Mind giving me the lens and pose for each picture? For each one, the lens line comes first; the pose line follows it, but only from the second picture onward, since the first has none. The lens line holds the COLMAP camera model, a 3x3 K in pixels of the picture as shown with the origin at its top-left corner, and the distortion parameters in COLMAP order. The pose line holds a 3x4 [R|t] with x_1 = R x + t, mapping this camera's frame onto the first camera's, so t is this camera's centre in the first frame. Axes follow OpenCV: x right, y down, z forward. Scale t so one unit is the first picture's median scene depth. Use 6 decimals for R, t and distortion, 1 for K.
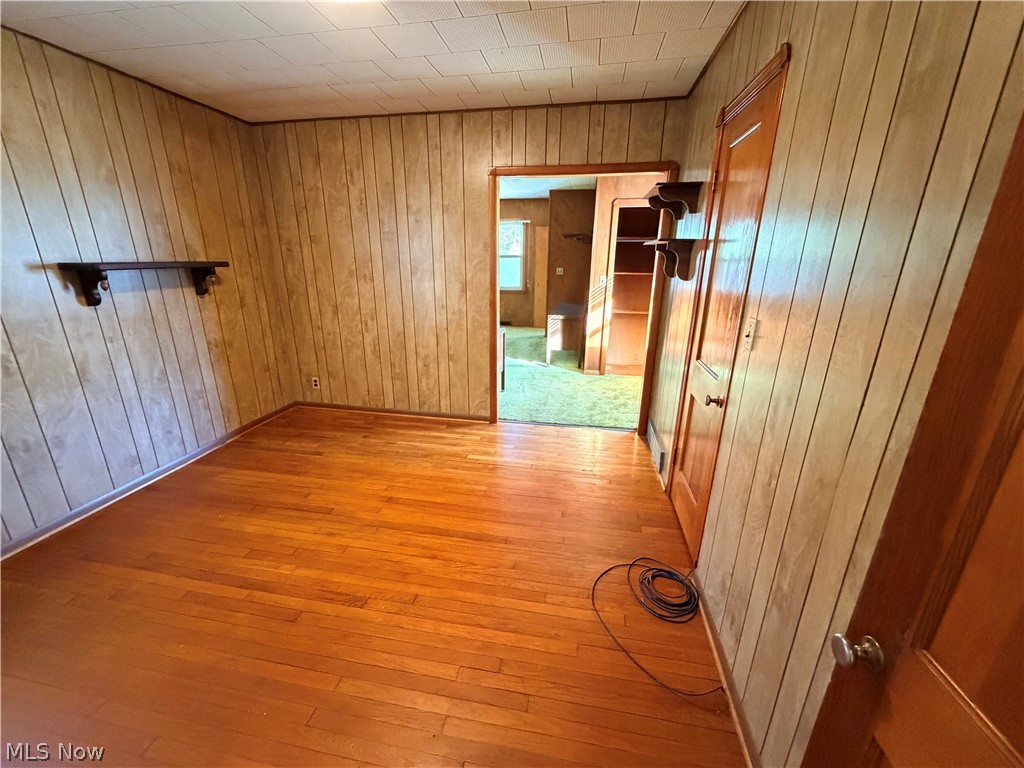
lens RADIAL K [[410.9, 0, 509.0], [0, 410.9, 383.9], [0, 0, 1]] dist [0.001940, 0.000230]
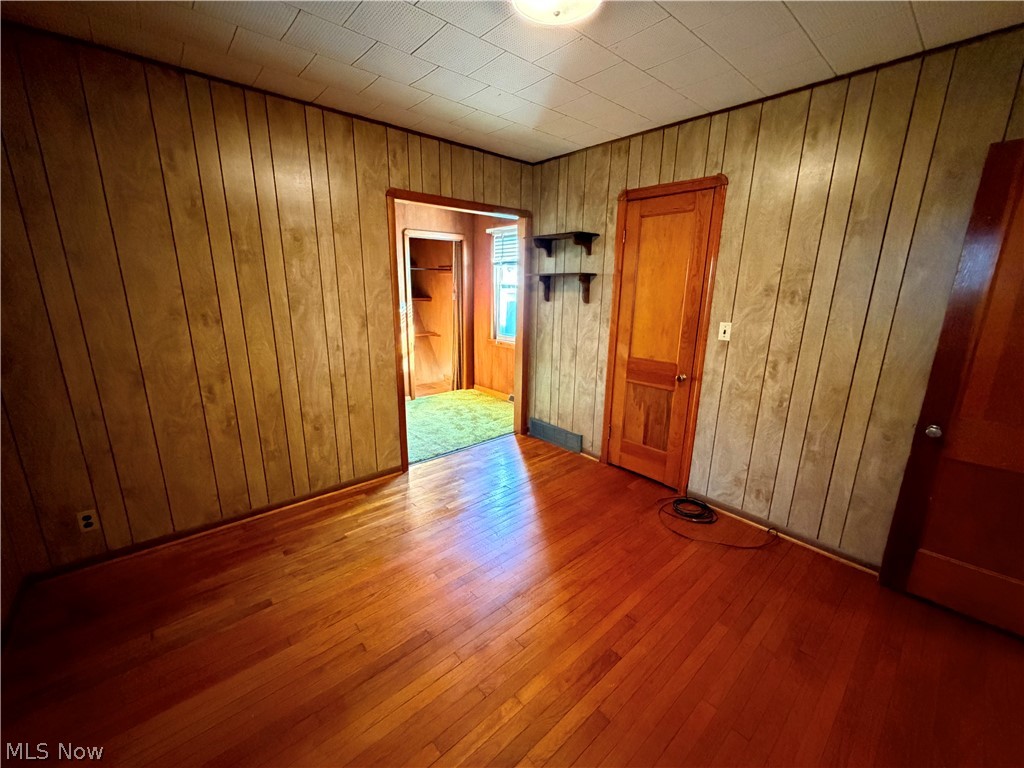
lens RADIAL K [[415.3, 0, 507.8], [0, 415.3, 382.0], [0, 0, 1]] dist [0.008088, 0.000143]
pose [[0.617098, -0.184444, 0.764964, -0.555210], [0.226177, 0.972693, 0.052074, -0.088170], [-0.753680, 0.140882, 0.641964, 0.239253]]
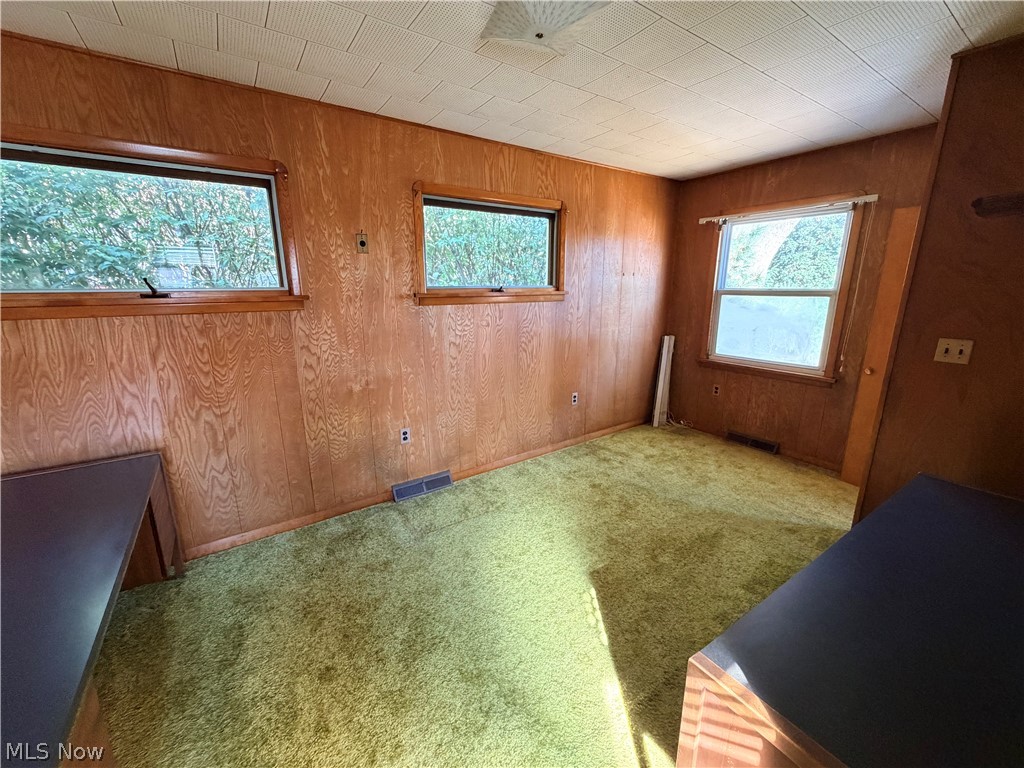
lens RADIAL K [[410.9, 0, 509.0], [0, 410.9, 383.9], [0, 0, 1]] dist [0.001940, 0.000230]
pose [[0.708278, 0.160501, -0.687445, 0.205267], [-0.204685, 0.978670, 0.017607, -0.382134], [0.675608, 0.128239, 0.726023, 1.170709]]
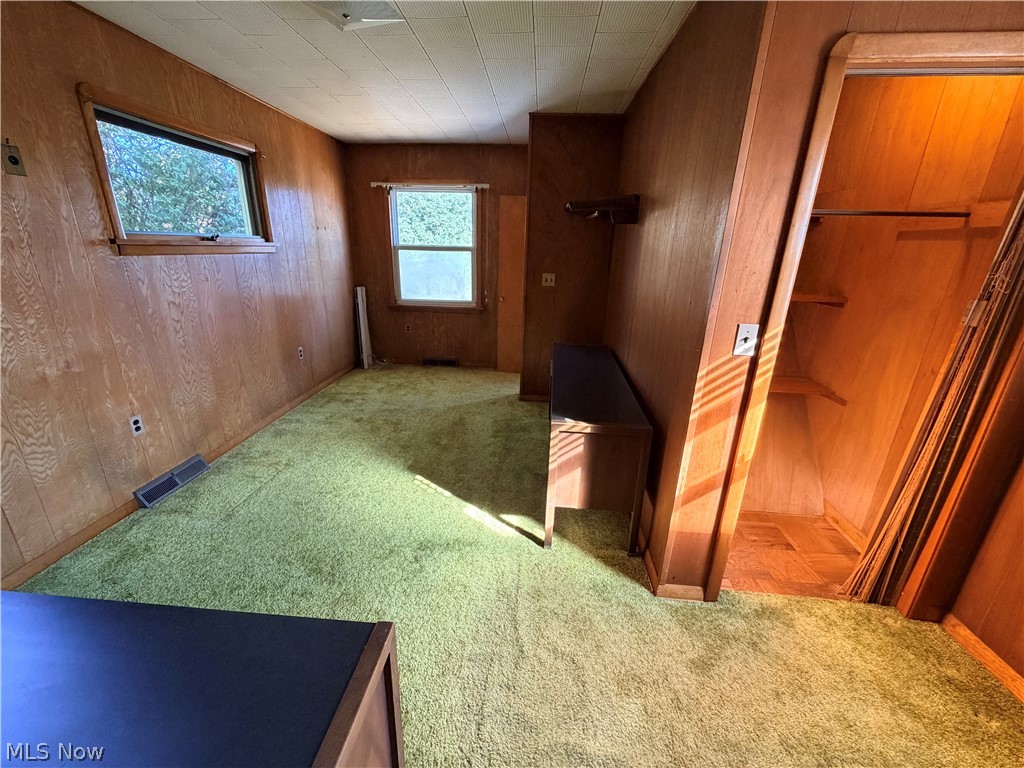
lens RADIAL K [[410.9, 0, 509.0], [0, 410.9, 383.9], [0, 0, 1]] dist [0.001940, 0.000230]
pose [[0.994134, -0.015186, 0.107087, 0.031774], [0.013152, 0.999720, 0.019667, -0.297578], [-0.107356, -0.018143, 0.994055, 0.944402]]
